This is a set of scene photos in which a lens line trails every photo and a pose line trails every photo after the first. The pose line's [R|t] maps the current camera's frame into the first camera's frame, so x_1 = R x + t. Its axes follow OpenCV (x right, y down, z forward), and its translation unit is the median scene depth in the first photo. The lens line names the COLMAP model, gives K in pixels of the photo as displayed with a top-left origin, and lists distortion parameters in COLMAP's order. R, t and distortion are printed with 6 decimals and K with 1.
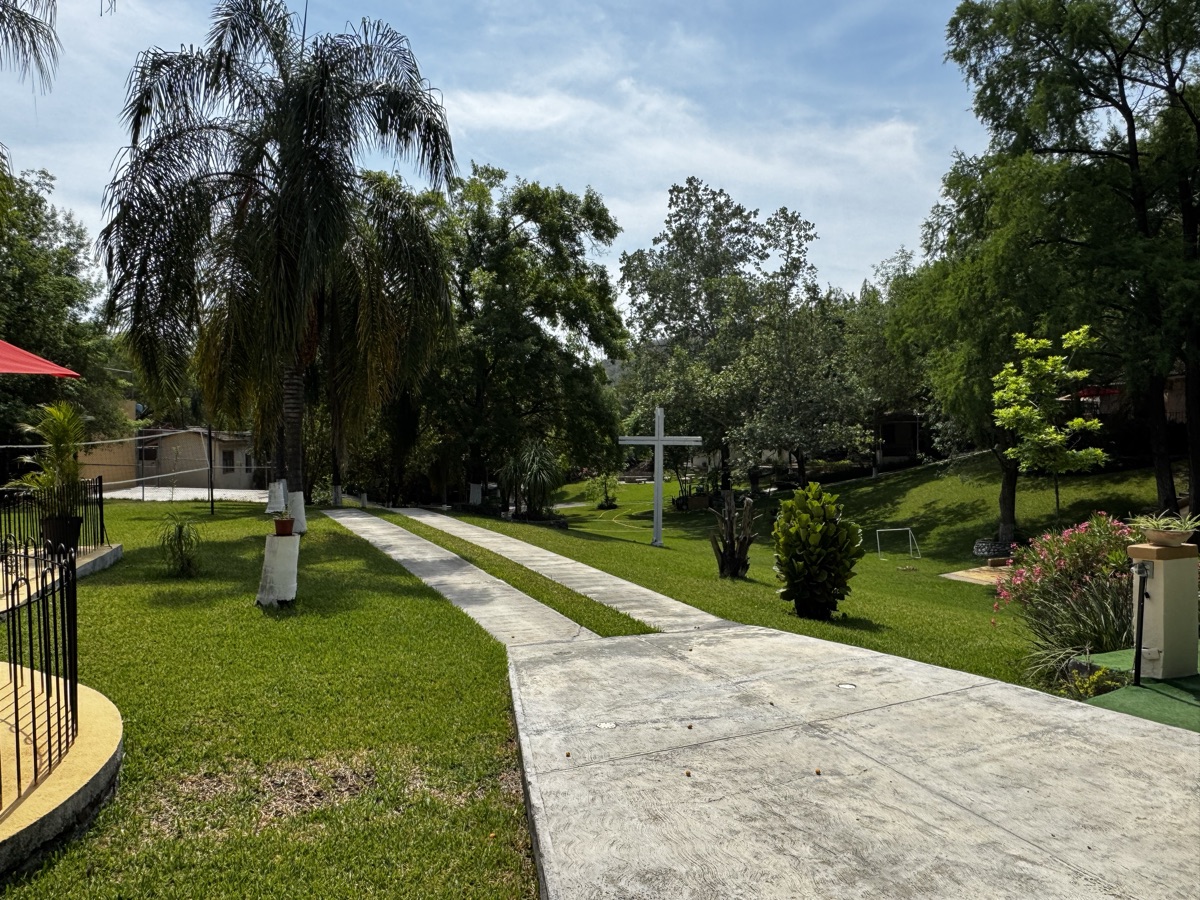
lens RADIAL K [[807.0, 0, 597.2], [0, 807.0, 455.1], [0, 0, 1]] dist [-0.002317, 0.001204]
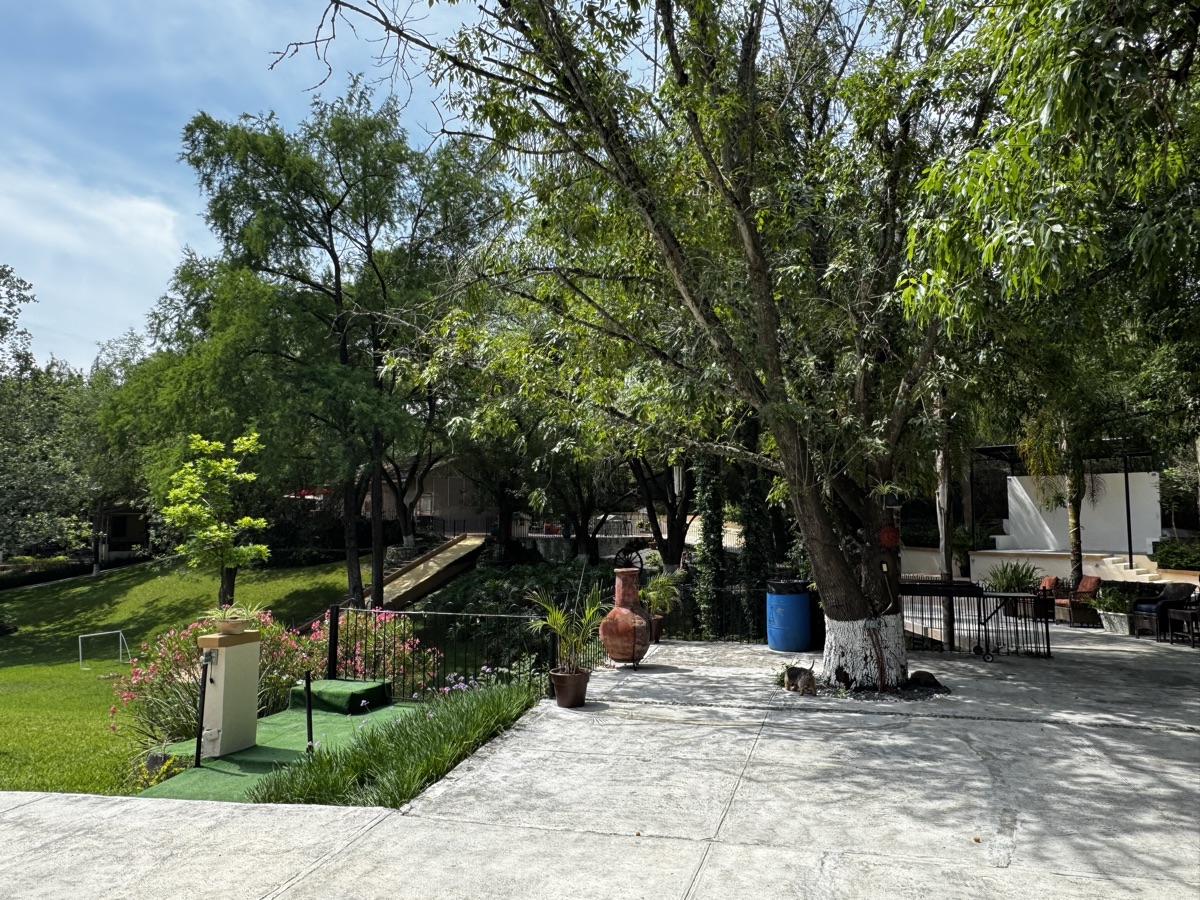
lens RADIAL K [[804.7, 0, 604.3], [0, 804.7, 446.4], [0, 0, 1]] dist [0.004991, 0.002167]
pose [[0.643362, 0.087404, 0.760557, 0.033457], [0.008499, 0.992585, -0.121258, -0.001890], [-0.765515, 0.084477, 0.637848, -0.034270]]
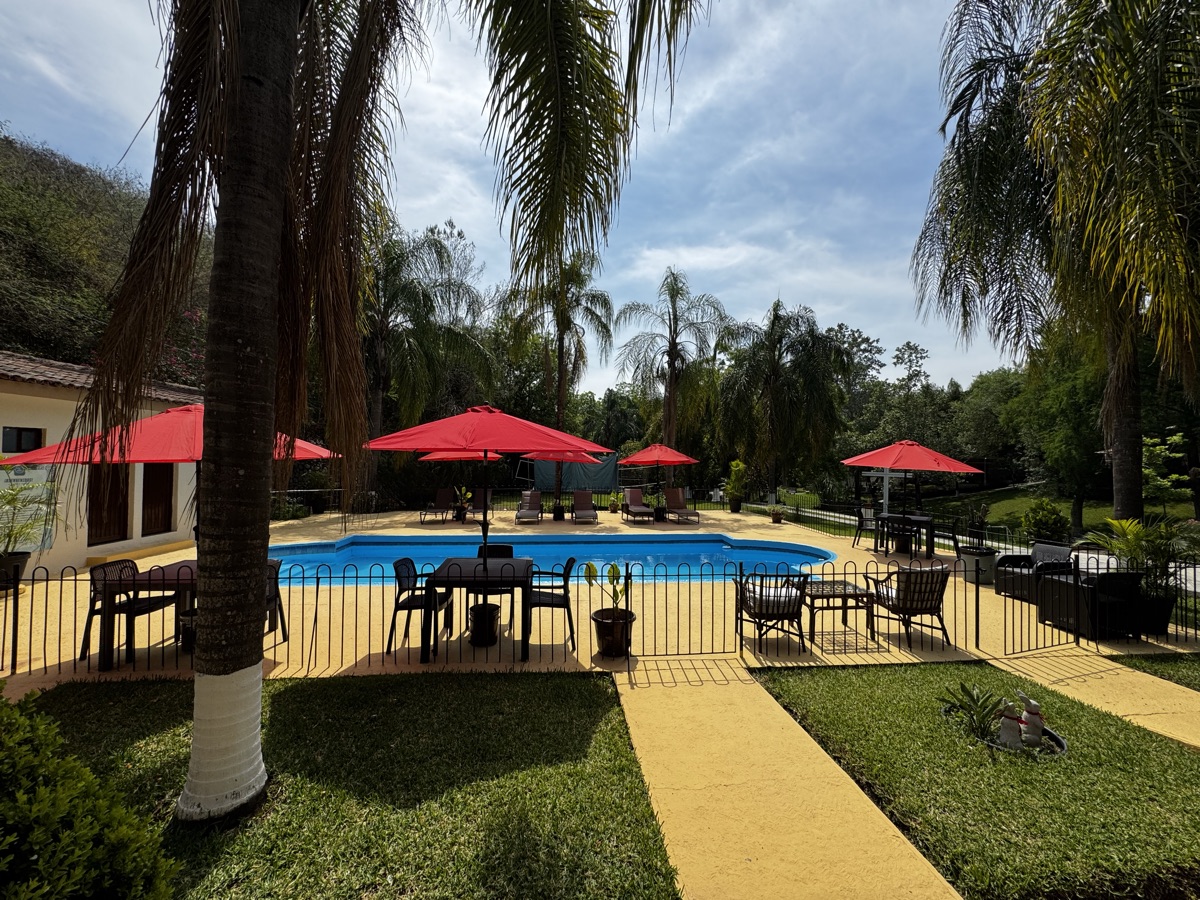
lens RADIAL K [[472.8, 0, 600.0], [0, 472.8, 450.0], [0, 0, 1]] dist [0.000378, 0.000095]
pose [[0.965869, 0.017934, -0.258408, -0.276747], [-0.030372, 0.998560, -0.044221, -0.003799], [0.257243, 0.050560, 0.965023, -0.307207]]
